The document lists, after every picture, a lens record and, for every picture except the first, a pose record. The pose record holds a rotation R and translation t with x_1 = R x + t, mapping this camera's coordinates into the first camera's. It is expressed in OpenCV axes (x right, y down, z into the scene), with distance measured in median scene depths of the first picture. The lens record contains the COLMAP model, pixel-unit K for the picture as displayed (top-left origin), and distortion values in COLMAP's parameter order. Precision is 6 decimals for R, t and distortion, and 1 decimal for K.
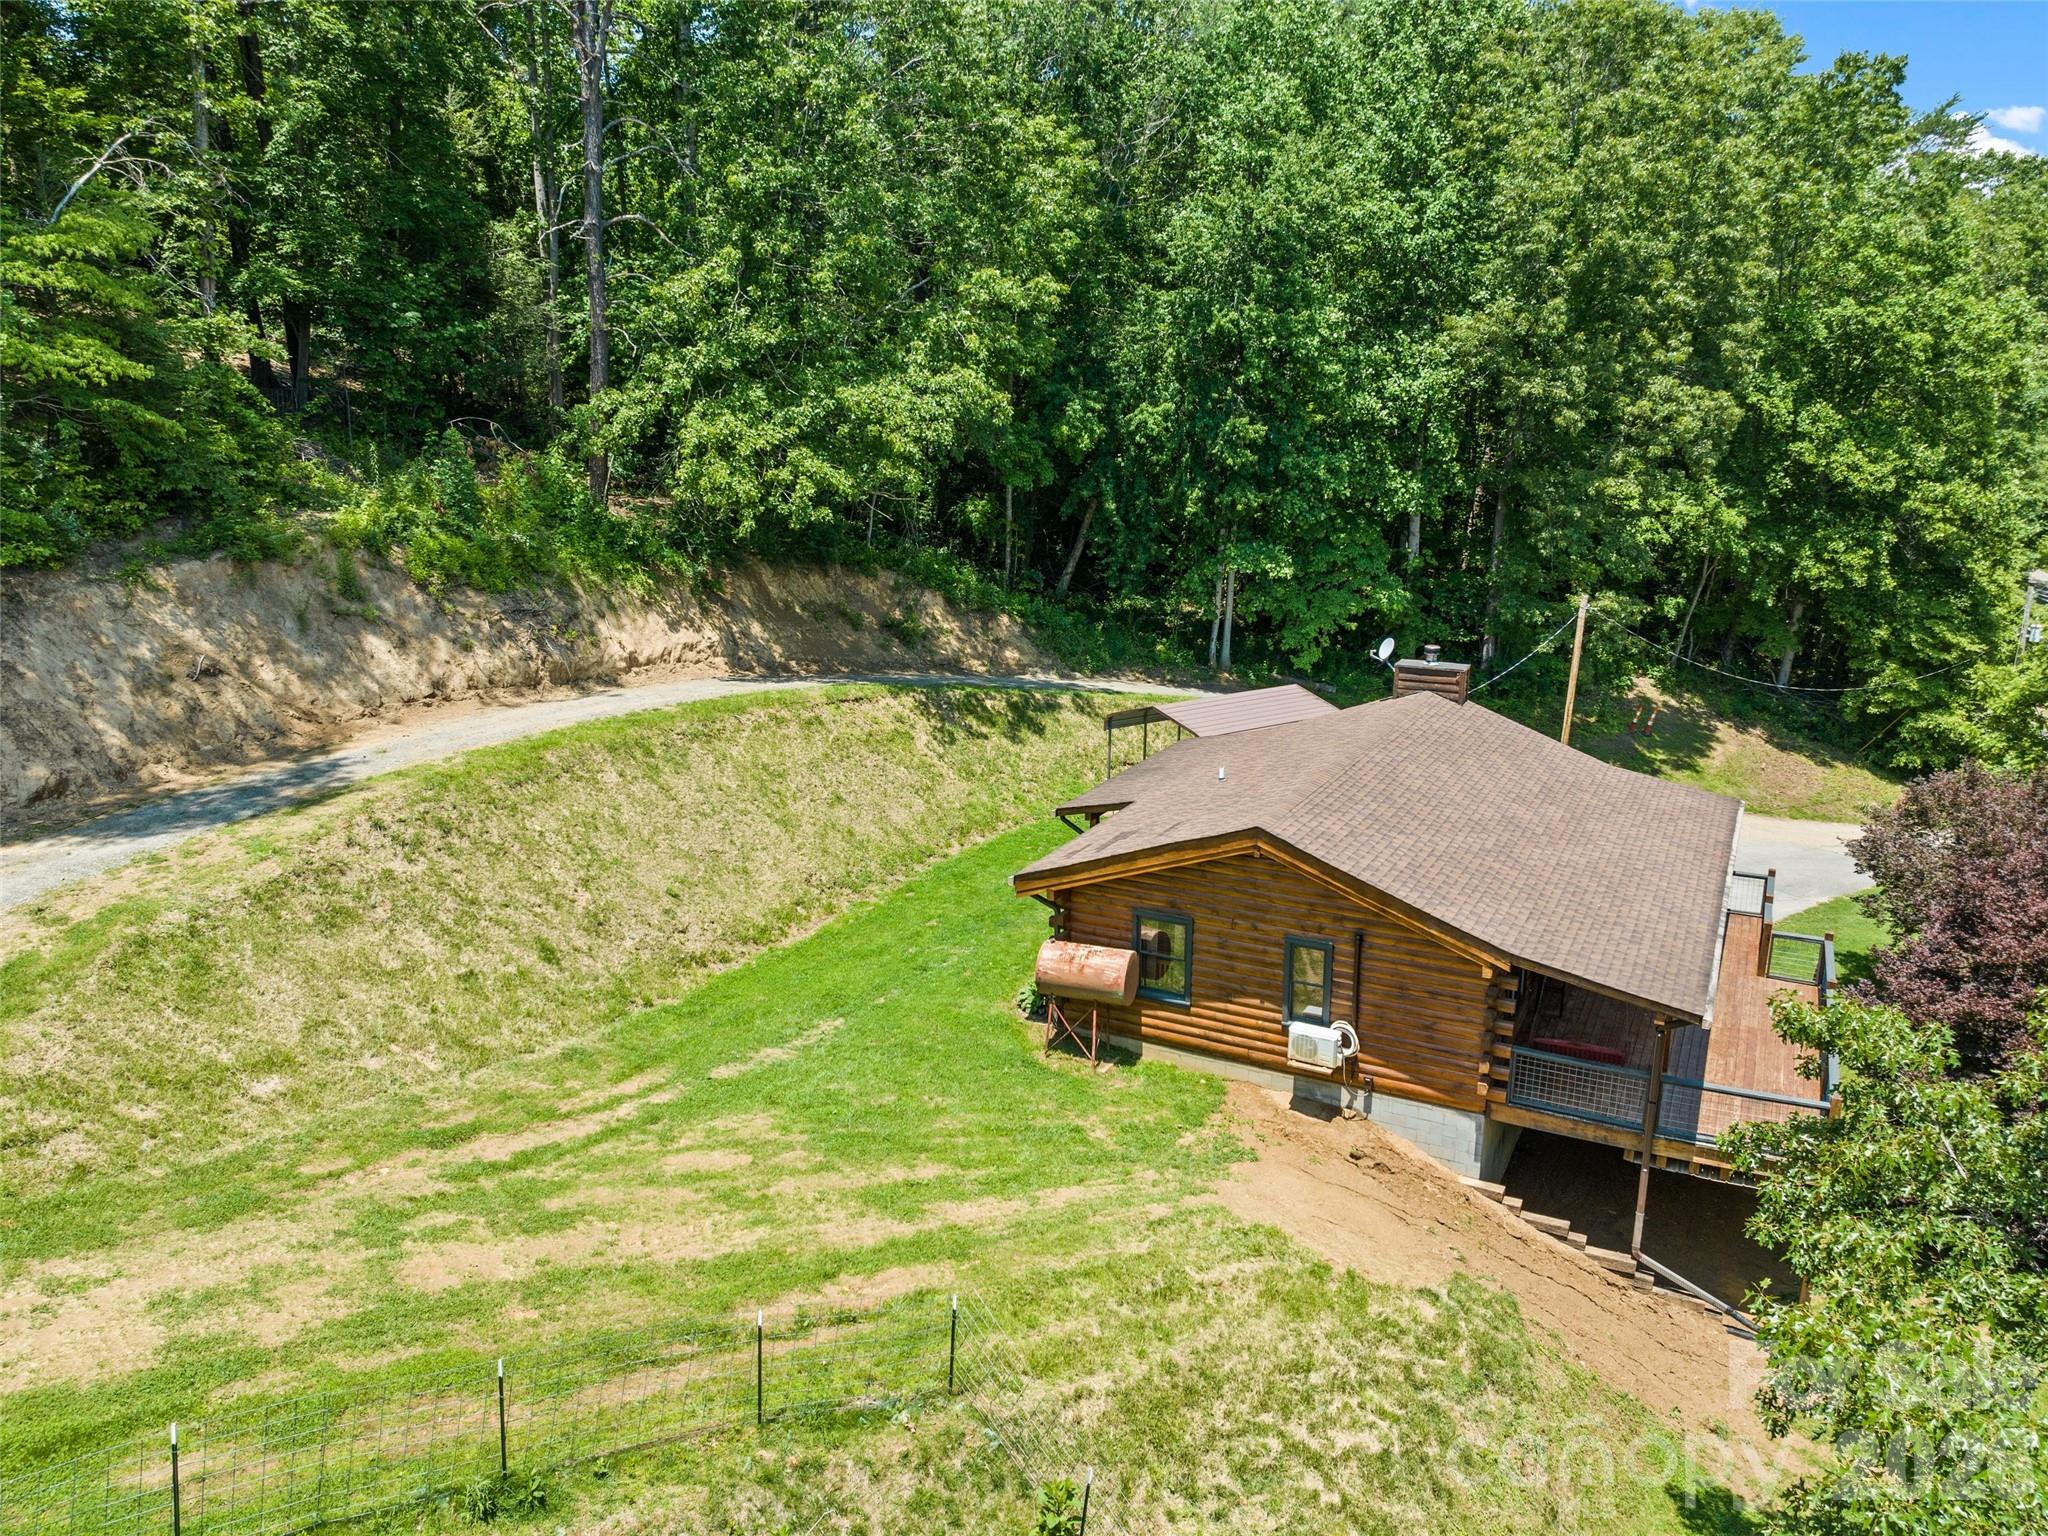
lens RADIAL K [[1439.4, 0, 1028.9], [0, 1439.4, 754.1], [0, 0, 1]] dist [-0.037413, -0.002833]
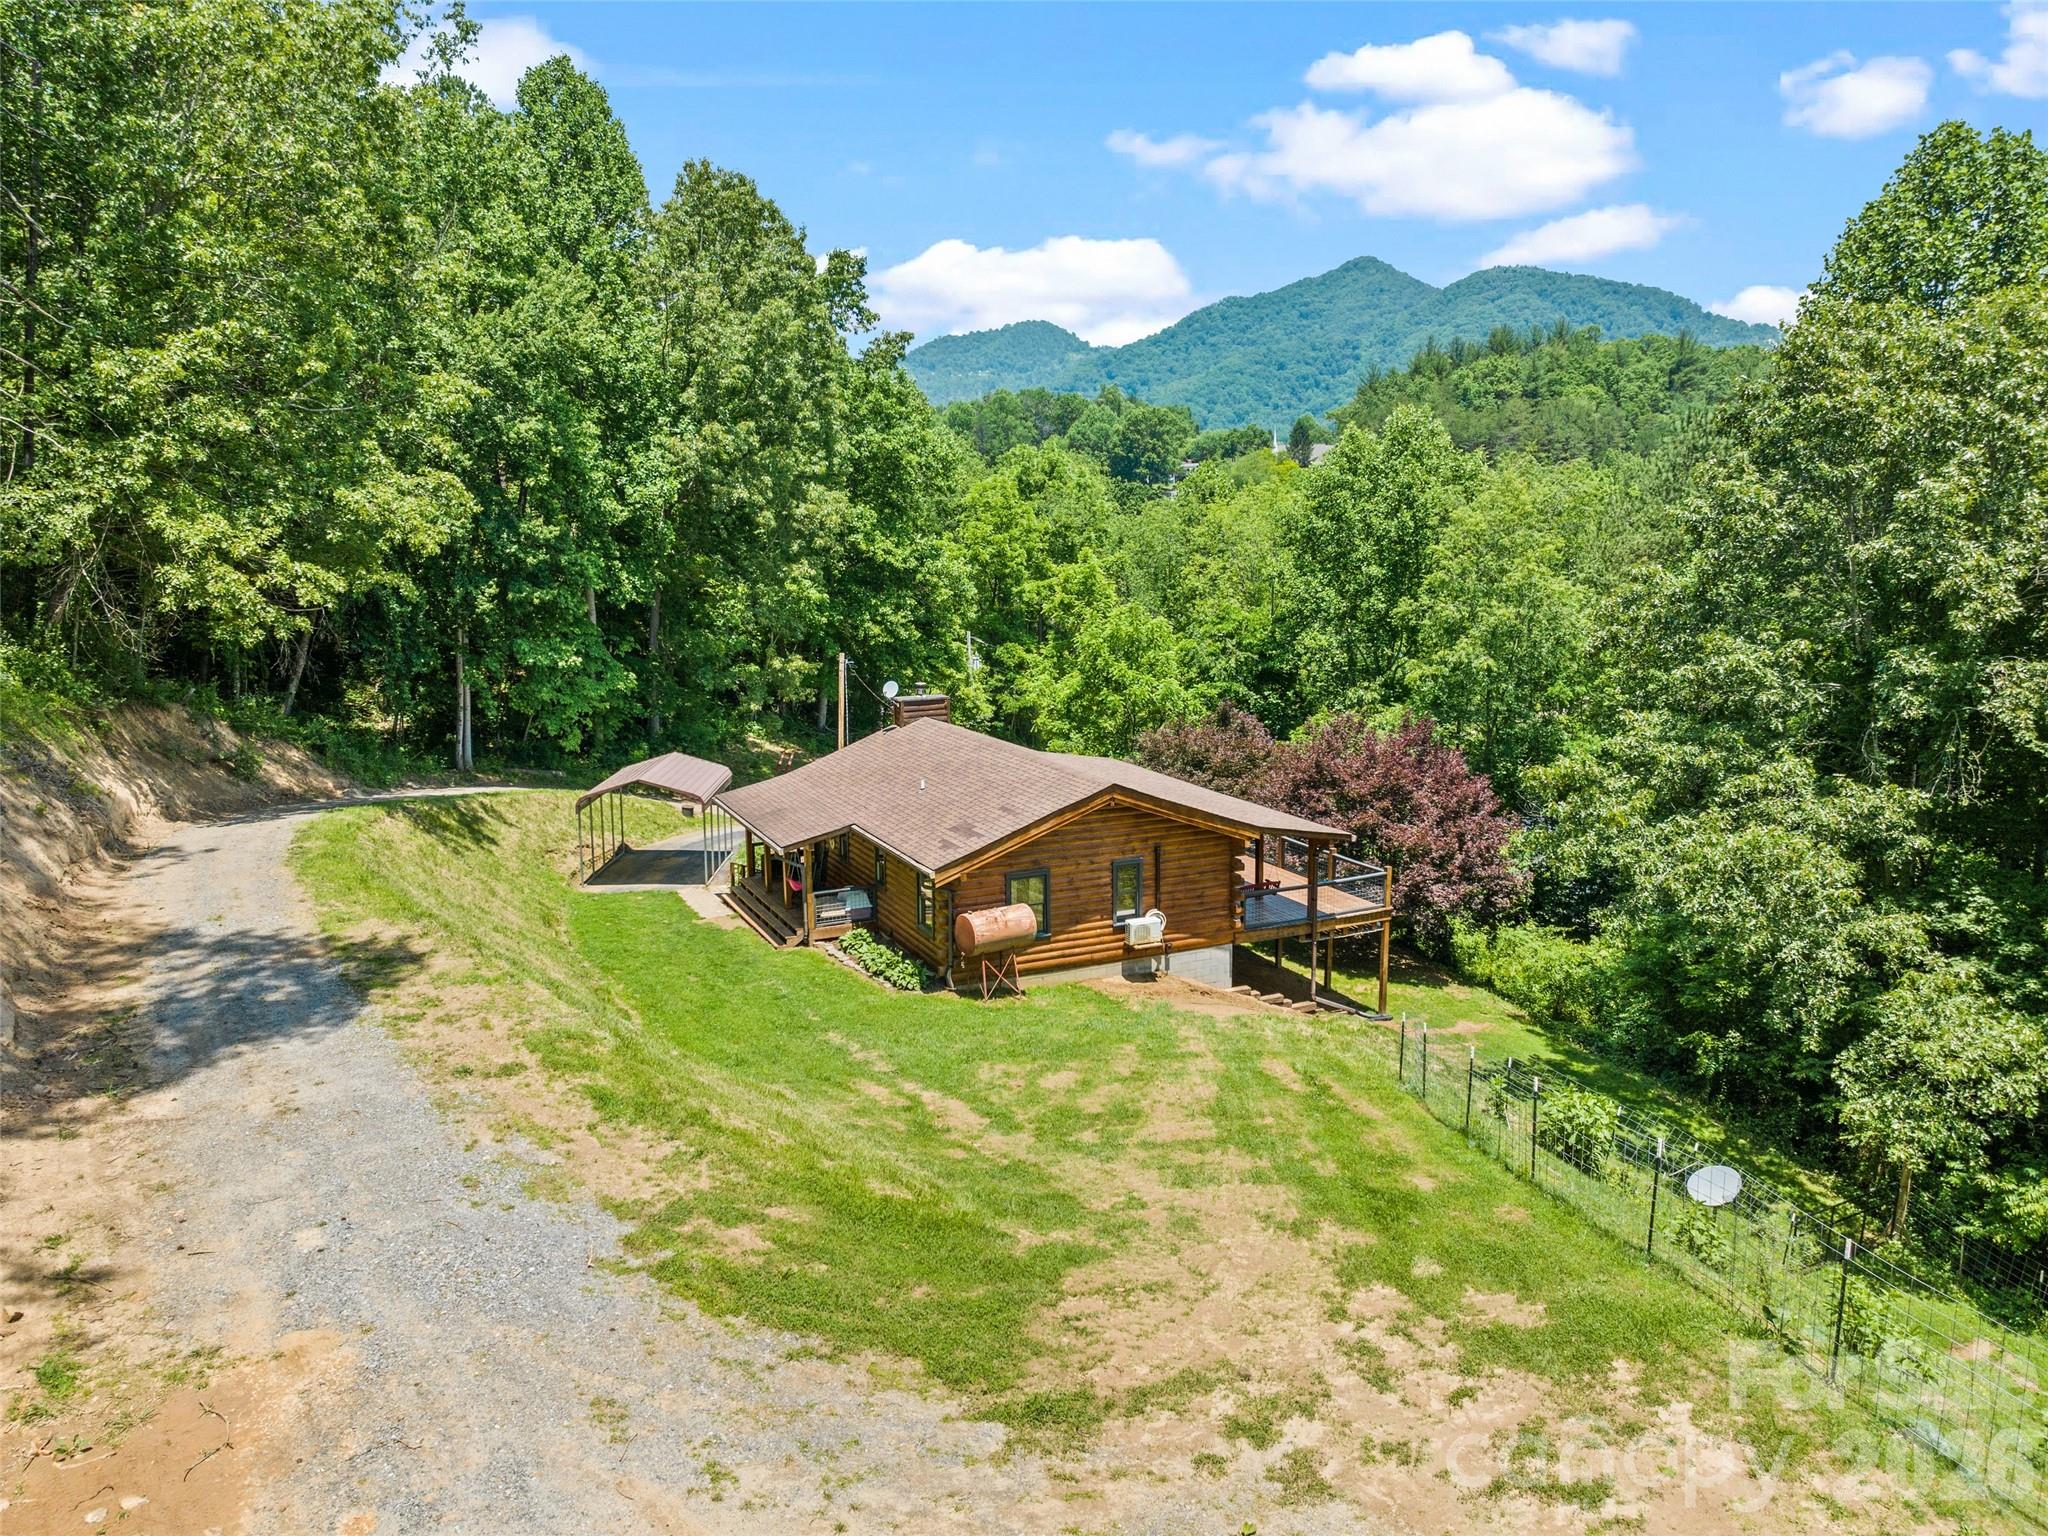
lens RADIAL K [[1456.2, 0, 1029.2], [0, 1456.2, 738.9], [0, 0, 1]] dist [-0.024153, -0.001863]
pose [[0.602359, -0.125544, 0.788291, -0.722154], [0.198440, 0.980103, 0.004457, -0.011423], [-0.773166, 0.153744, 0.615286, 0.114915]]
